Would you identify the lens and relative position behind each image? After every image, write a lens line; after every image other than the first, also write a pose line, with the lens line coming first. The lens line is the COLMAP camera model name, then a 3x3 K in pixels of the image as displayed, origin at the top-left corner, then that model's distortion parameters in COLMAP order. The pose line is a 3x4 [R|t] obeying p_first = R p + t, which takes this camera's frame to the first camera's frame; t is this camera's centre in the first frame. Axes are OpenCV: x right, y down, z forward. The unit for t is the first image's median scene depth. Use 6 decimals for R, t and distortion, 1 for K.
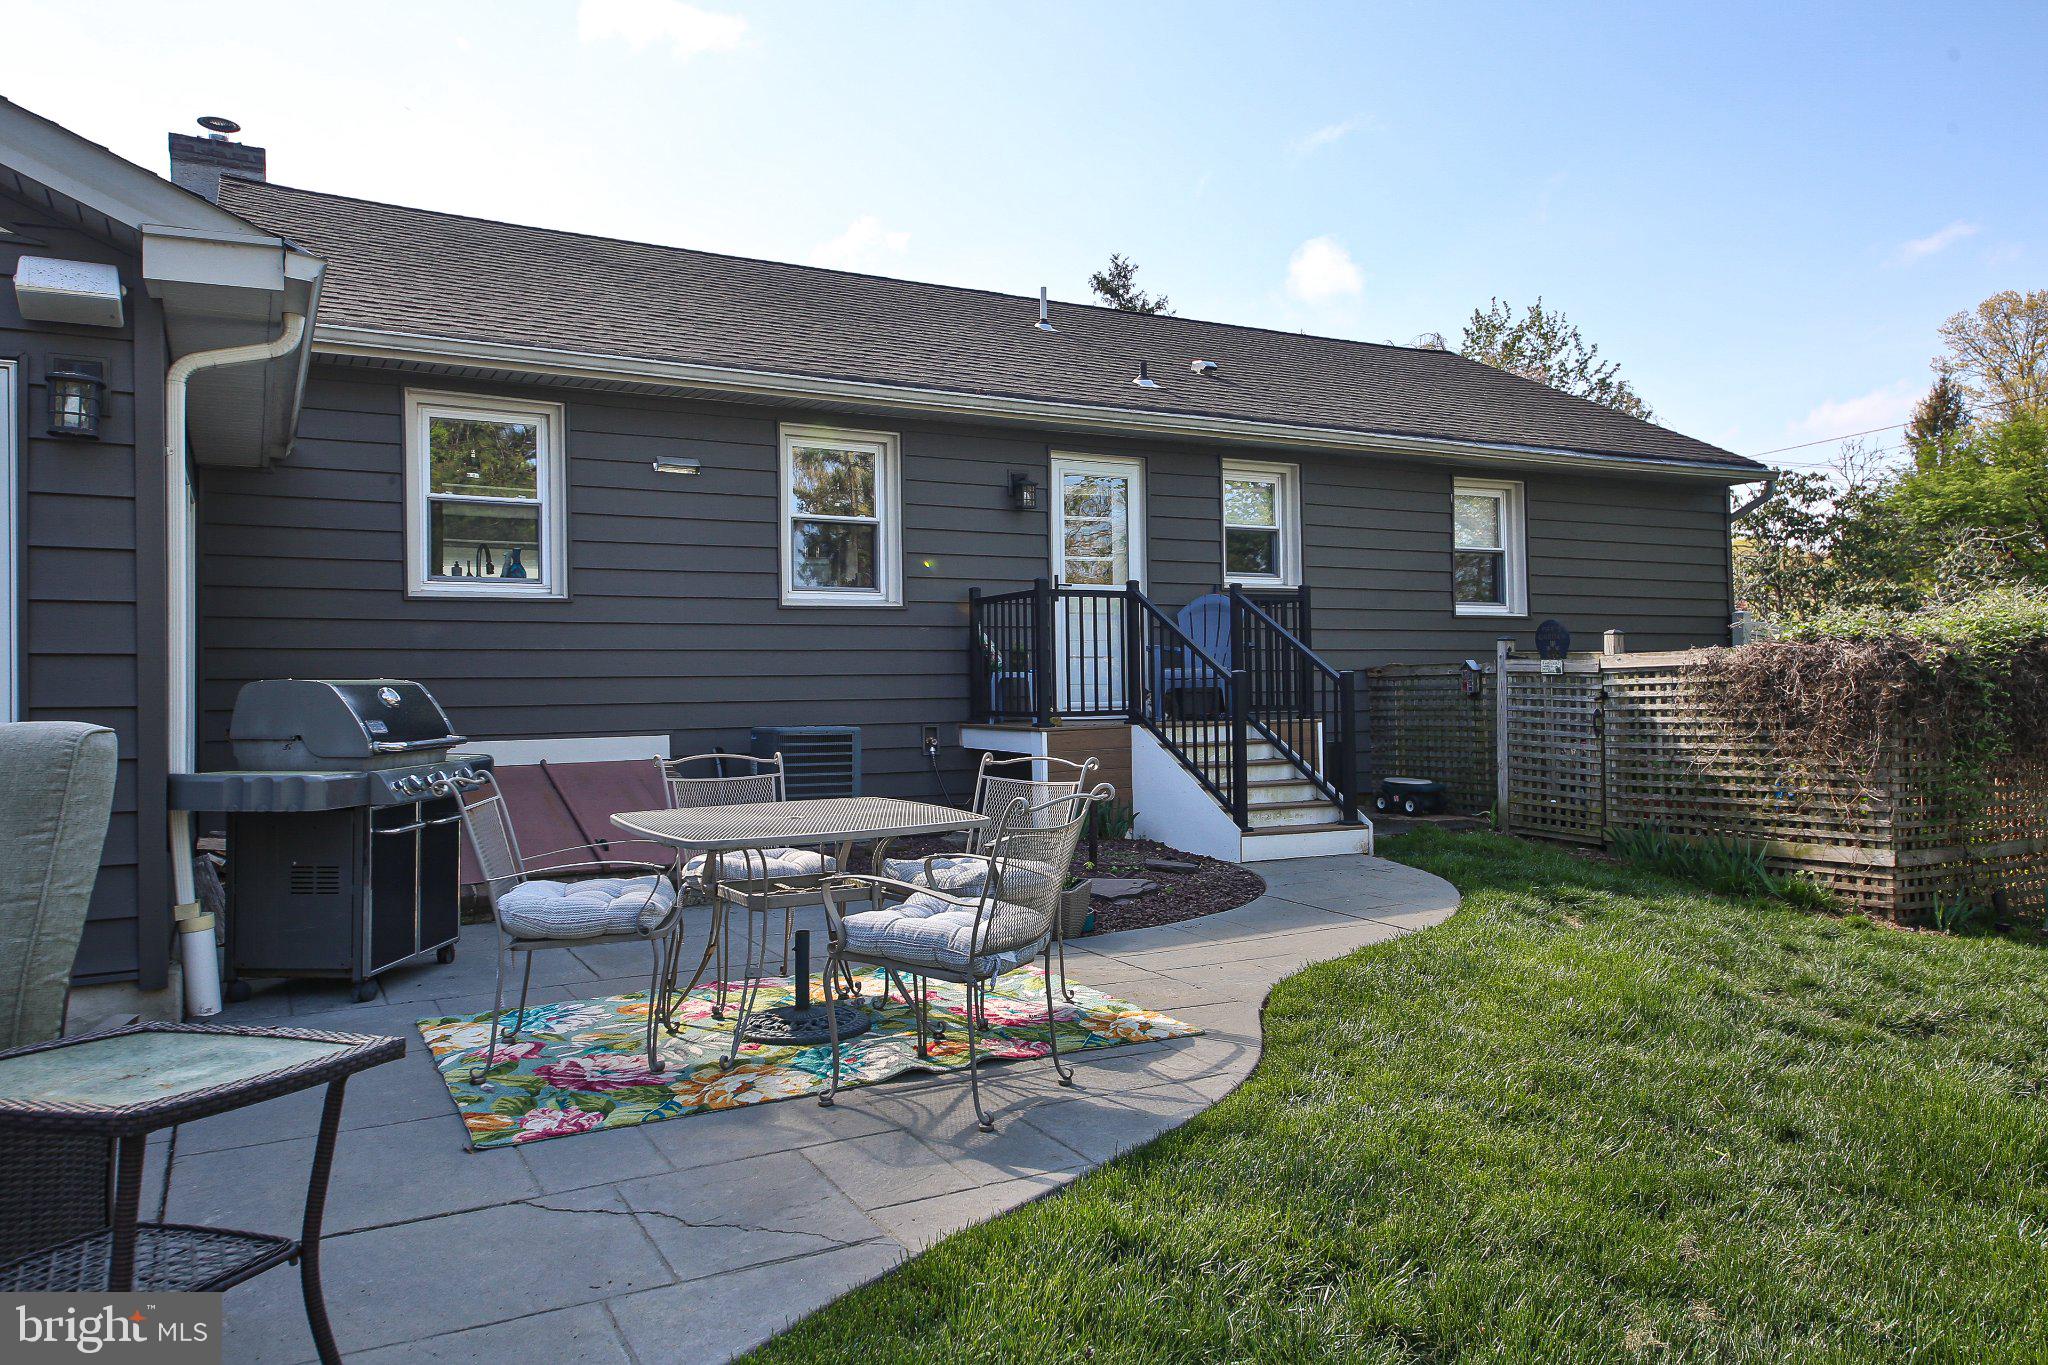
lens RADIAL K [[1407.7, 0, 1024.0], [0, 1407.7, 682.5], [0, 0, 1]] dist [0.025321, -0.002846]
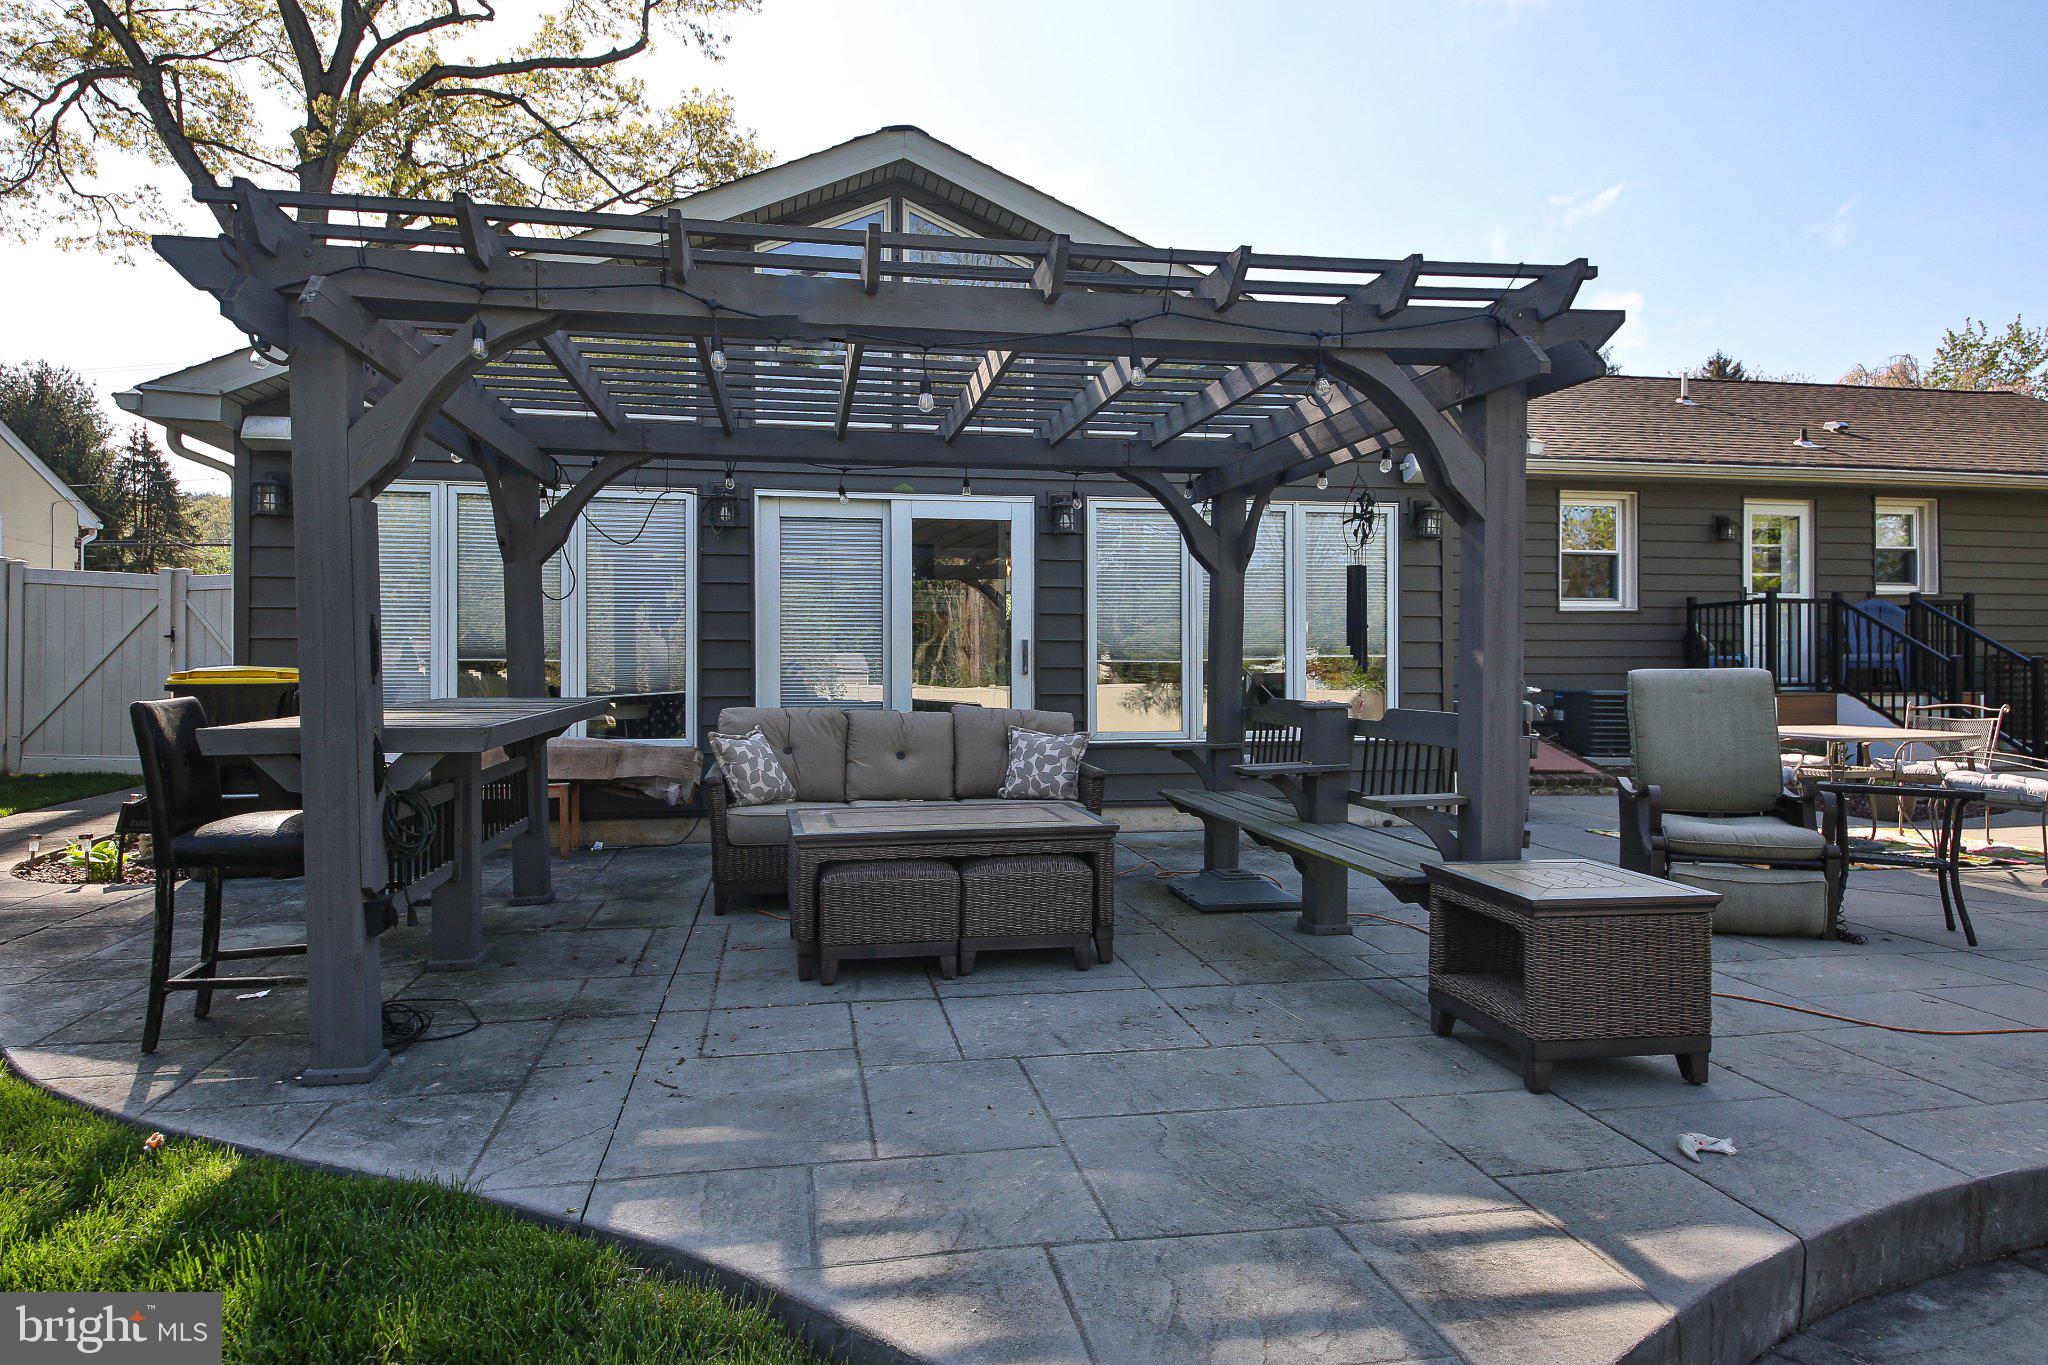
lens RADIAL K [[1129.2, 0, 975.3], [0, 1129.2, 684.1], [0, 0, 1]] dist [0.024757, -0.026311]
pose [[0.938100, 0.014879, -0.346046, -0.291882], [-0.009395, 0.999802, 0.017519, 0.007532], [0.346238, -0.013183, 0.938054, -0.318089]]
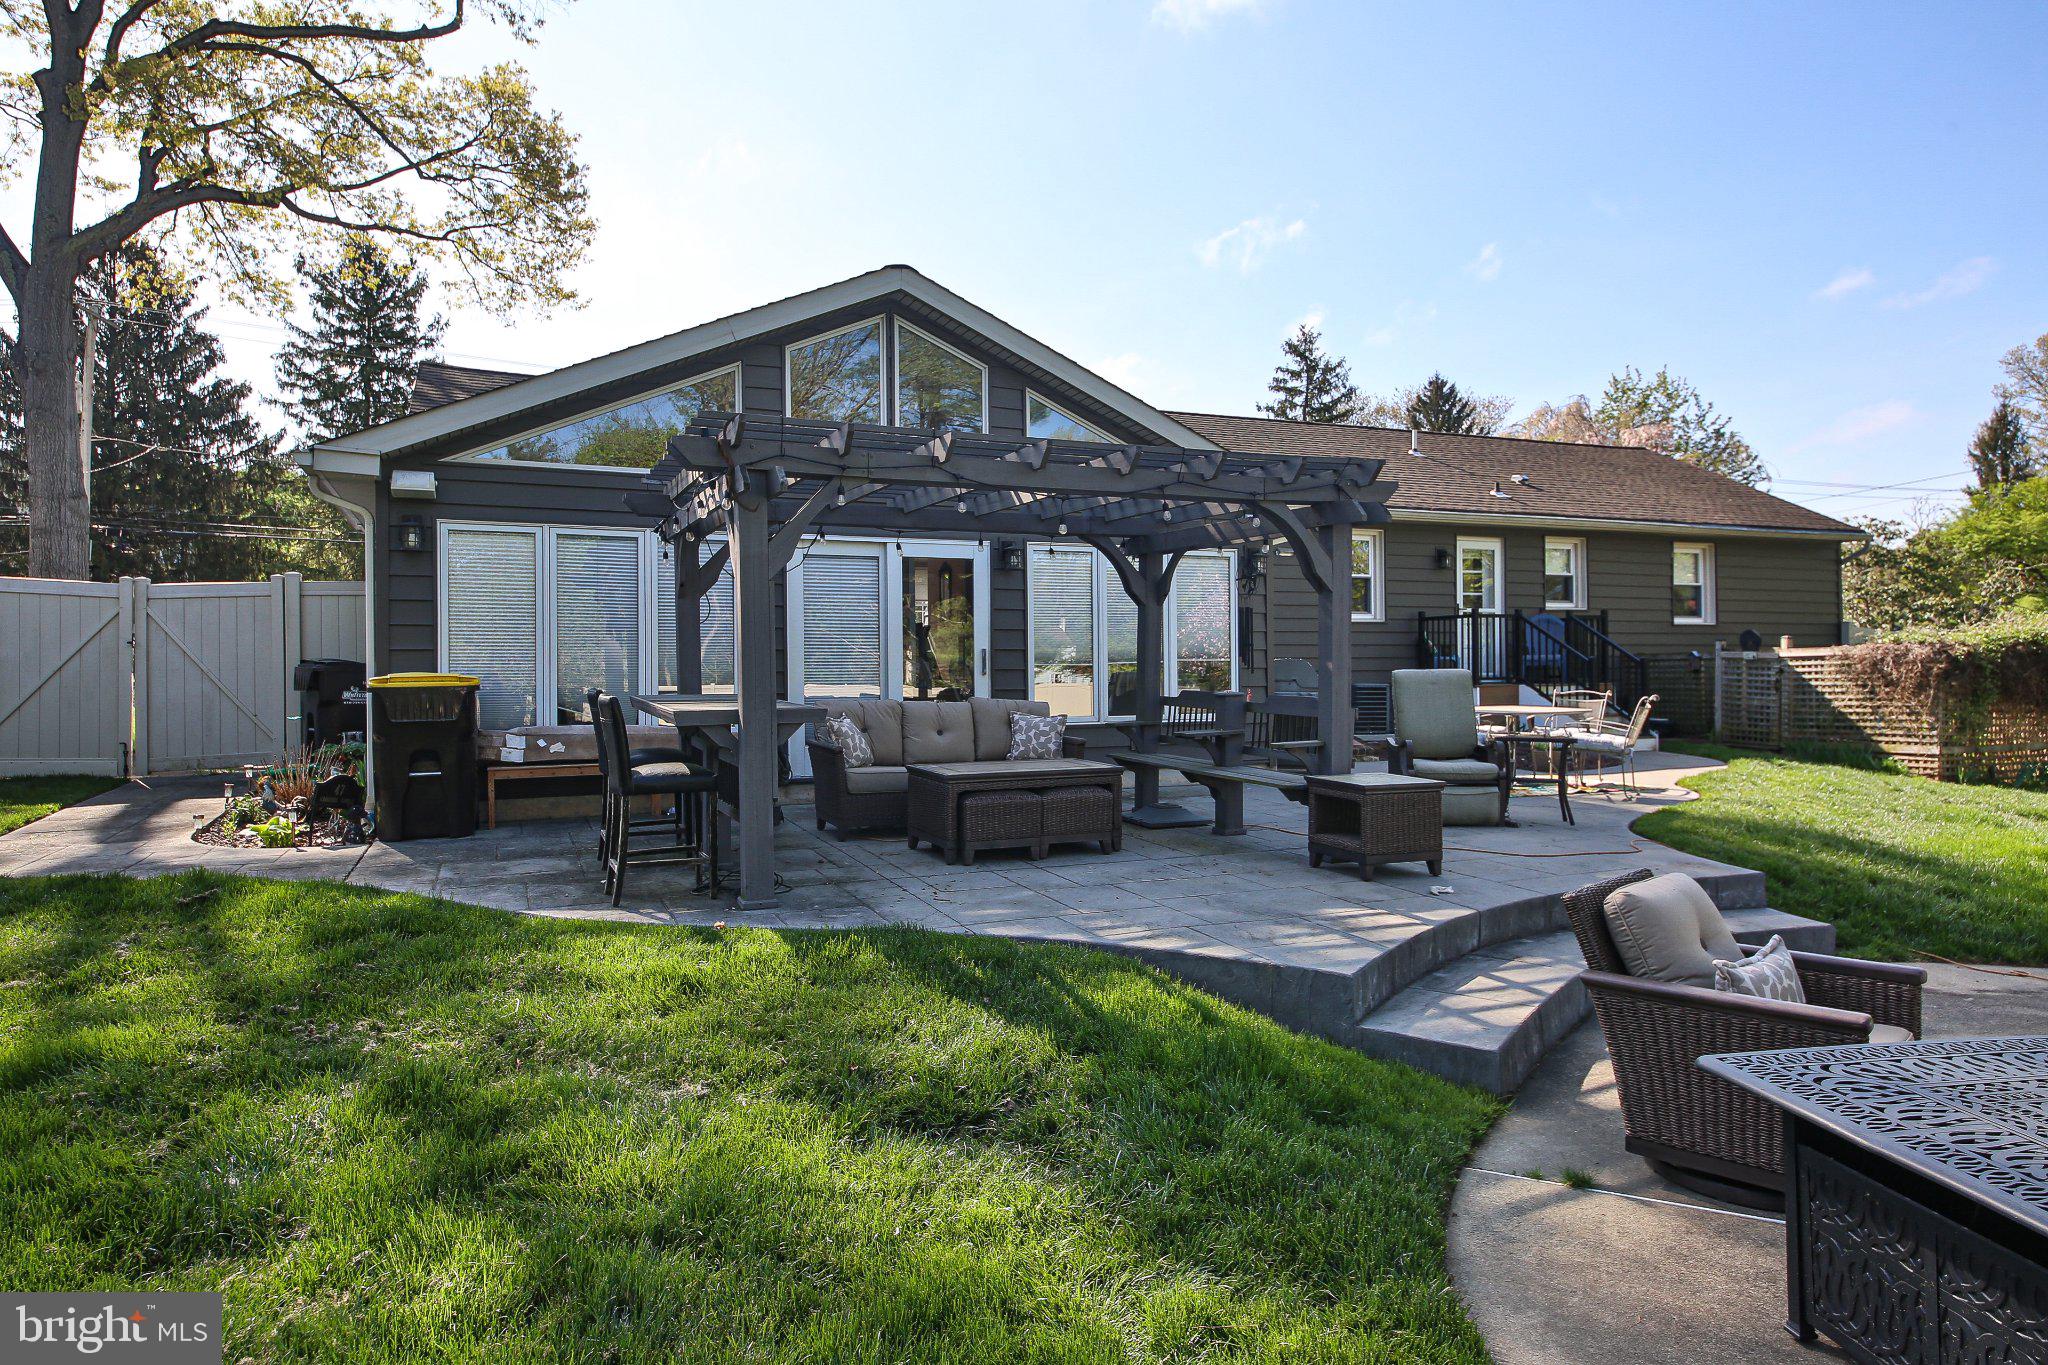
lens RADIAL K [[1222.4, 0, 1024.0], [0, 1222.4, 682.5], [0, 0, 1]] dist [0.033220, -0.036055]
pose [[0.995032, 0.007674, -0.099257, -0.365096], [-0.006074, 0.999847, 0.016411, 0.003415], [0.099367, -0.015726, 0.994927, -0.623291]]
